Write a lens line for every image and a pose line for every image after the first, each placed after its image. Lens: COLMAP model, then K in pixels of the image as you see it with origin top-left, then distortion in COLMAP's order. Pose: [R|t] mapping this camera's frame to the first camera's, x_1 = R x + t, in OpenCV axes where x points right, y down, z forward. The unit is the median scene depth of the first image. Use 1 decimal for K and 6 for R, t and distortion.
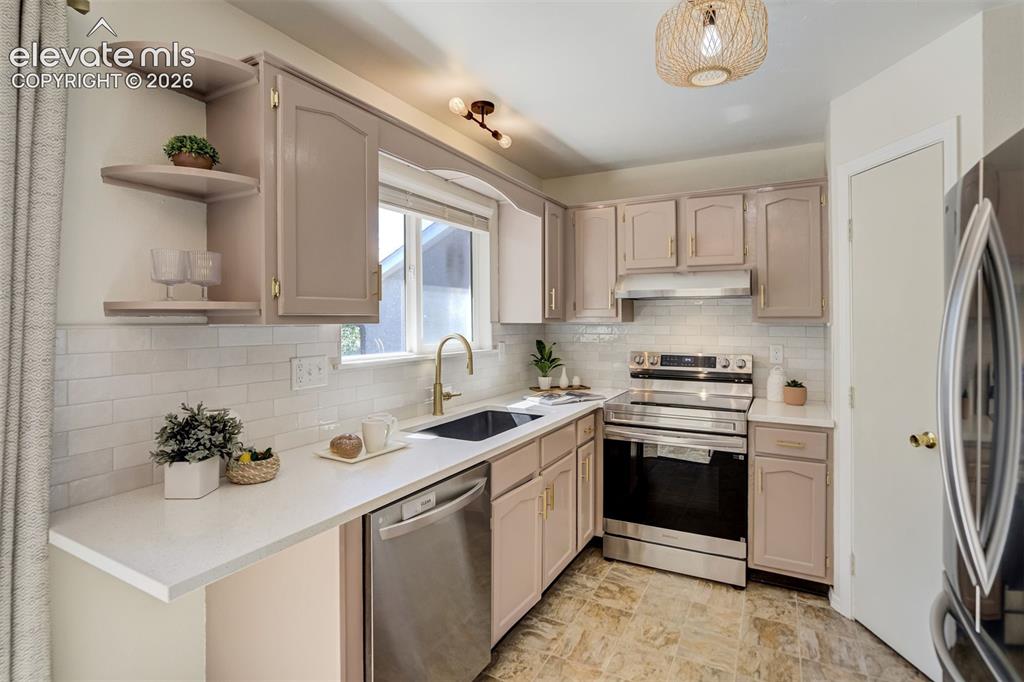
lens RADIAL K [[498.5, 0, 519.6], [0, 498.5, 309.0], [0, 0, 1]] dist [0.002964, 0.000249]
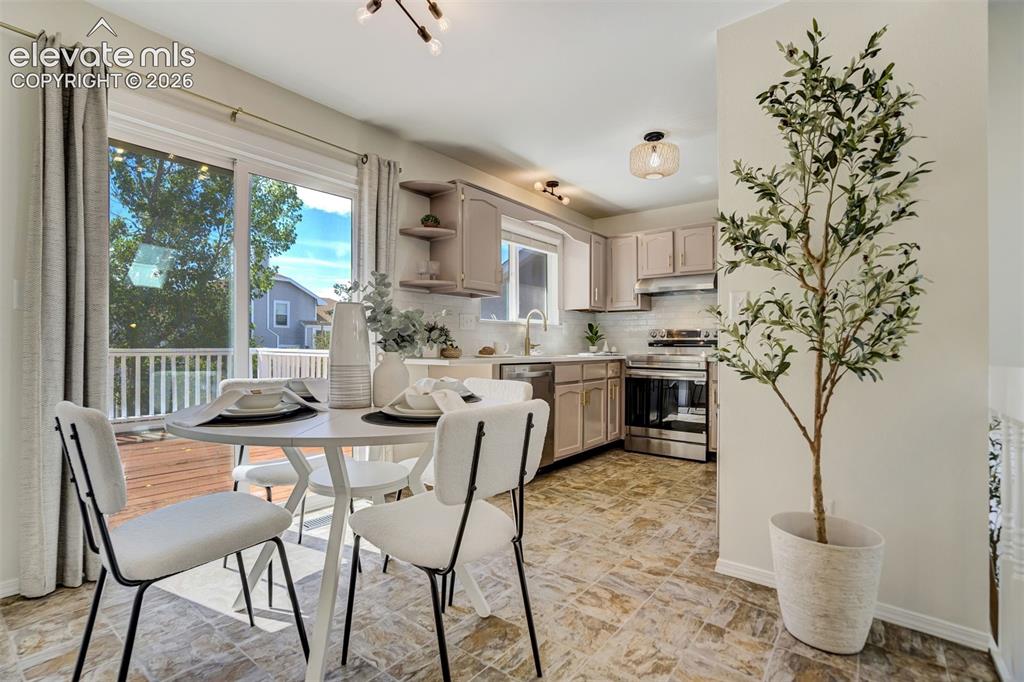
lens RADIAL K [[469.9, 0, 521.2], [0, 469.9, 345.2], [0, 0, 1]] dist [-0.012630, 0.003598]
pose [[0.986801, 0.007554, -0.161764, 0.087939], [-0.003574, 0.999684, 0.024884, 0.129725], [0.161901, -0.023978, 0.986516, -0.665217]]
